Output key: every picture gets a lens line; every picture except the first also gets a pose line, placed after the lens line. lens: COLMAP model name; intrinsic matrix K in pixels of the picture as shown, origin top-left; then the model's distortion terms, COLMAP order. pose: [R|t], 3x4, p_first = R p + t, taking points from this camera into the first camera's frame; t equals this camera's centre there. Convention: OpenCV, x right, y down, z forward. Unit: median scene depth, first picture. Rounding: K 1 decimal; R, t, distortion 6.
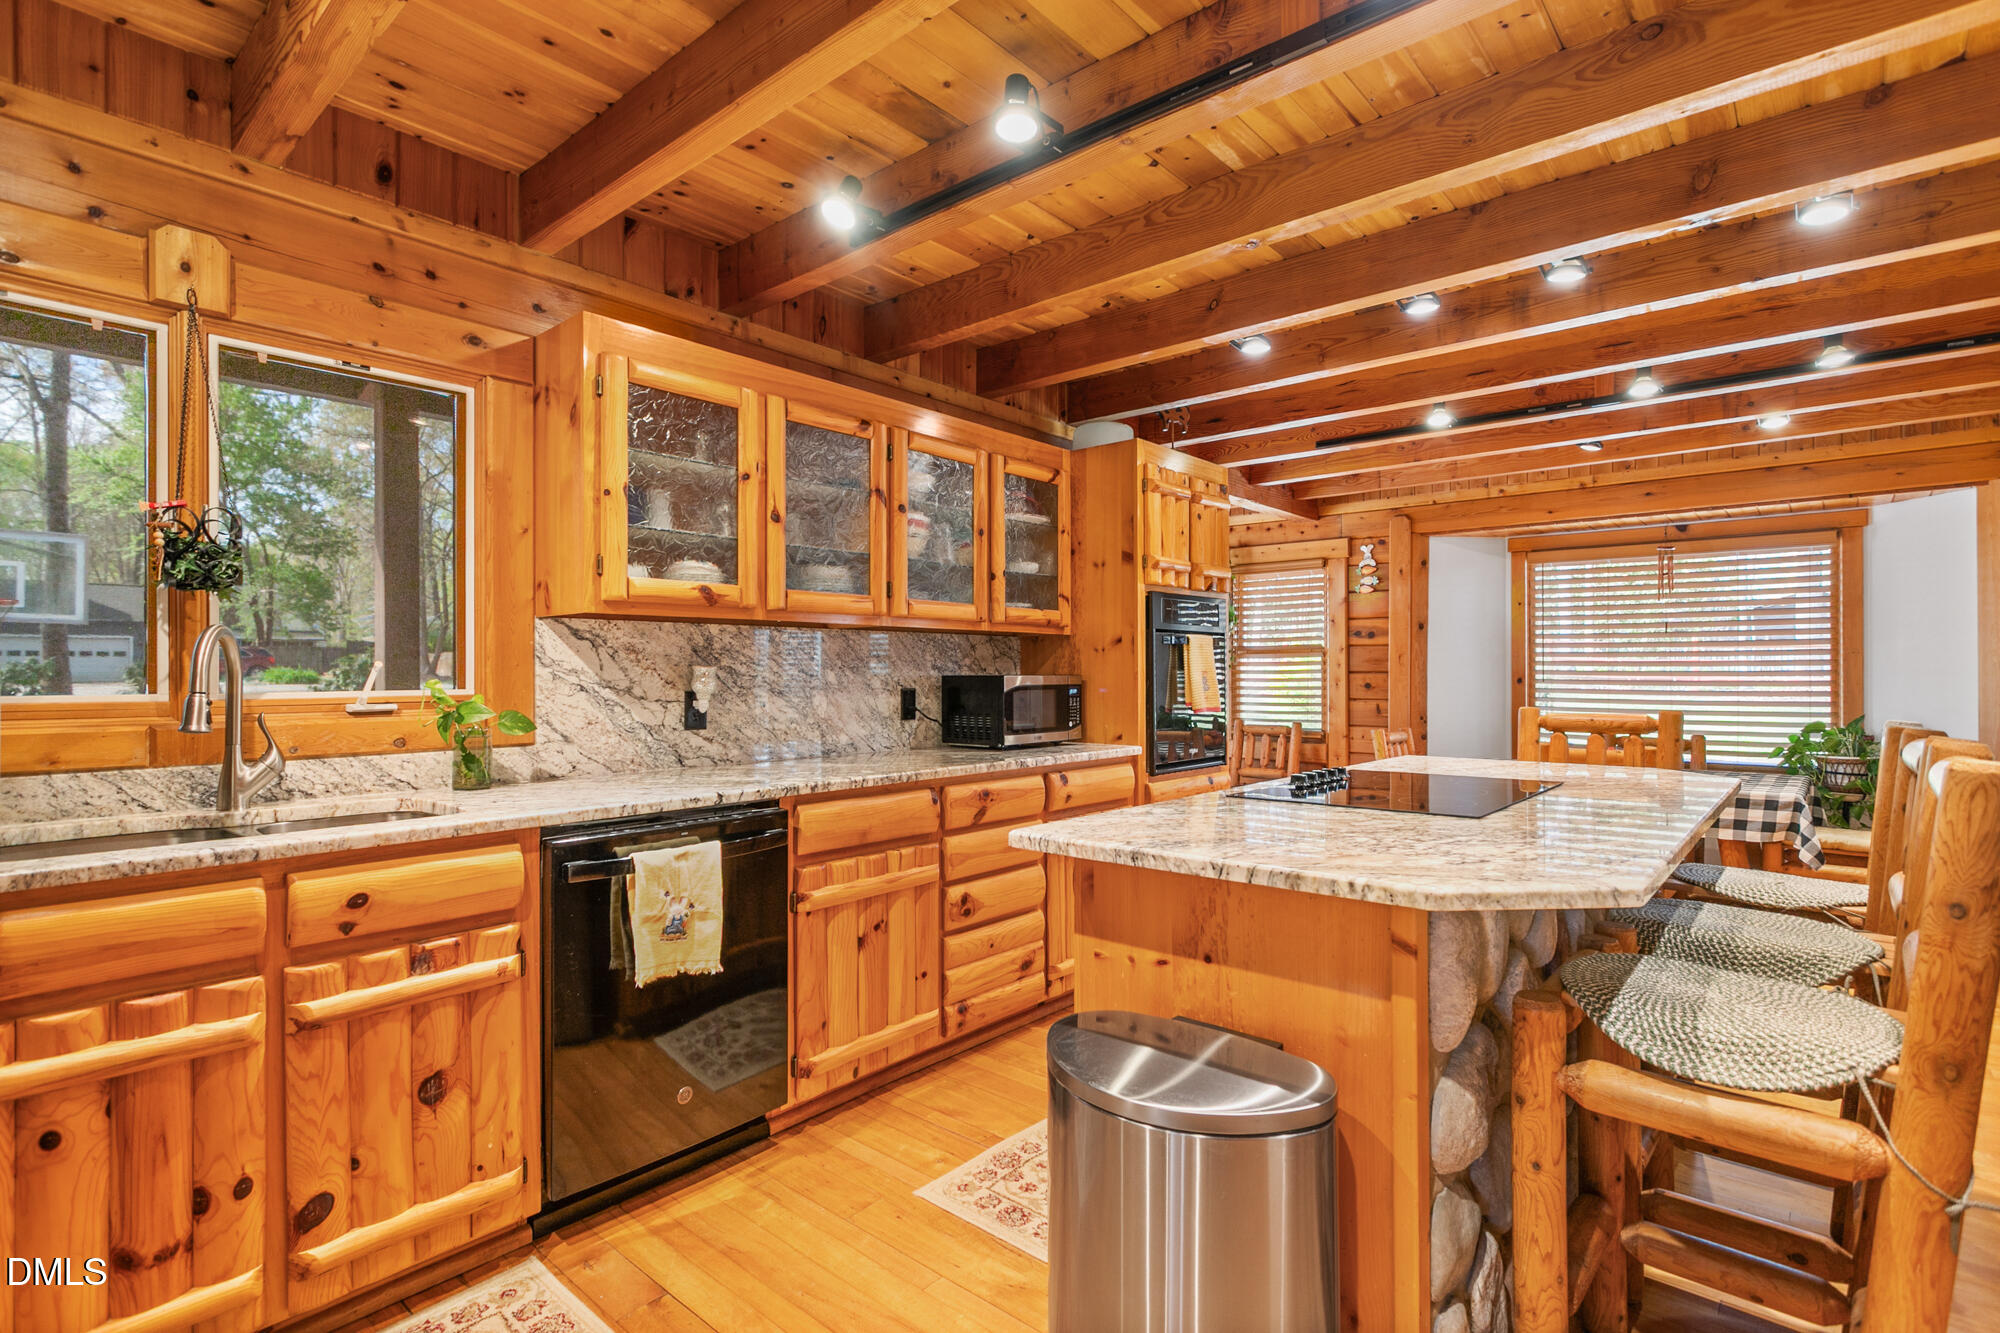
lens RADIAL K [[969.3, 0, 999.2], [0, 969.3, 670.0], [0, 0, 1]] dist [0.000033, 0.000002]
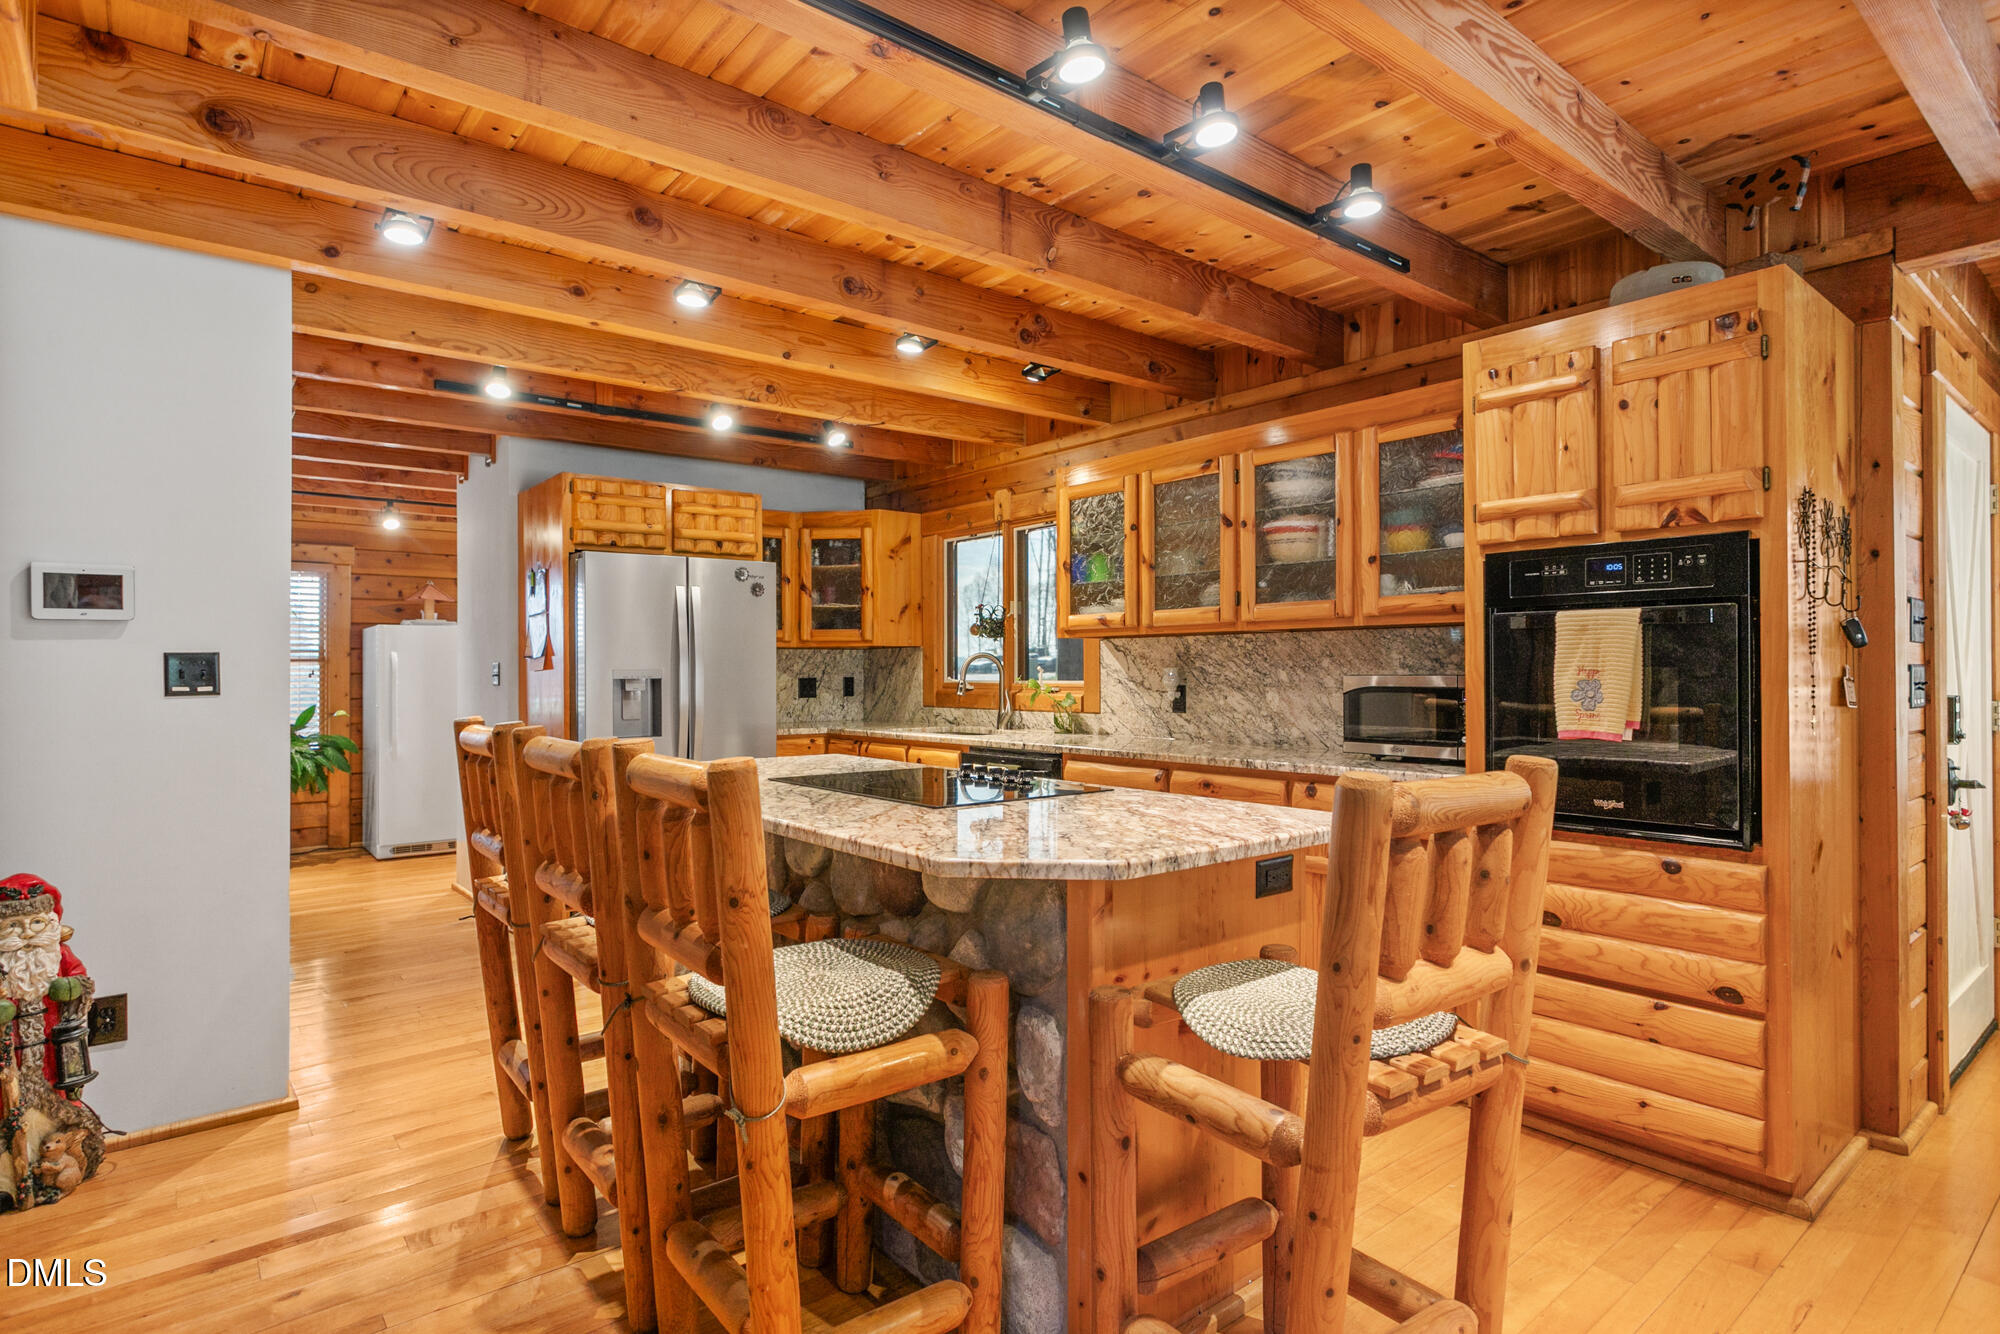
lens RADIAL K [[1046.1, 0, 1000.3], [0, 1046.1, 669.7], [0, 0, 1]] dist [-0.000273, -0.000007]
pose [[-0.161240, -0.000141, -0.986915, 1.139410], [0.004632, 0.999989, -0.000899, -0.000117], [0.986904, -0.004716, -0.161238, 0.930525]]
